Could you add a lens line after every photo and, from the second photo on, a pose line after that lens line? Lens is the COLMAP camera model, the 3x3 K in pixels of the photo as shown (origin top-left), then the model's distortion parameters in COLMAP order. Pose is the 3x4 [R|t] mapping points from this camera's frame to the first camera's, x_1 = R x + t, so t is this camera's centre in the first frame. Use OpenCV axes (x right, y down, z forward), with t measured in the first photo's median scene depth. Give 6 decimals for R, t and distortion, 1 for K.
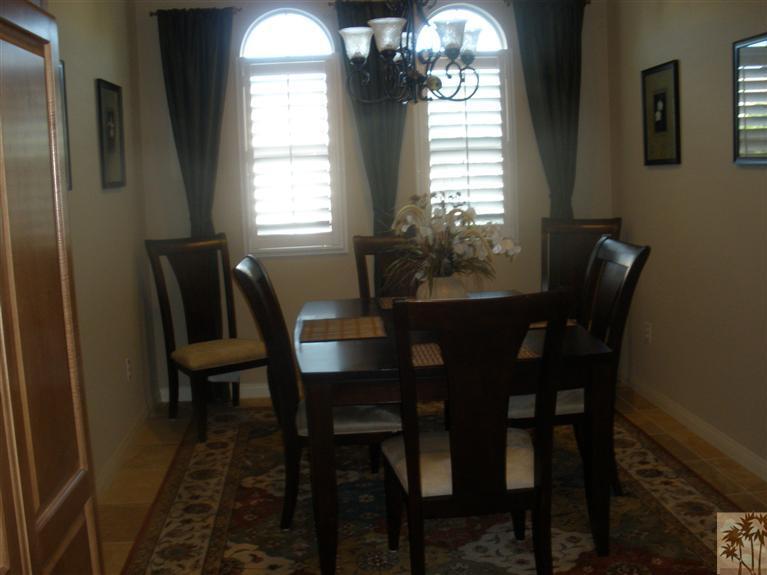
lens RADIAL K [[827.9, 0, 383.5], [0, 827.9, 287.5], [0, 0, 1]] dist [-0.306047, 0.371115]
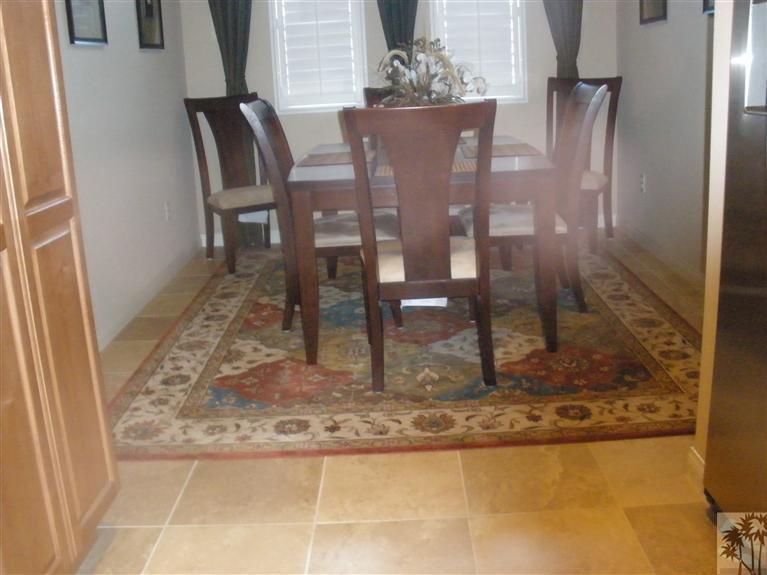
lens RADIAL K [[827.9, 0, 383.5], [0, 827.9, 287.5], [0, 0, 1]] dist [-0.306047, 0.371115]
pose [[0.995006, 0.011760, -0.099119, 0.128622], [0.000649, 0.992251, 0.124245, 0.085271], [0.099812, -0.123689, 0.987288, -0.147703]]
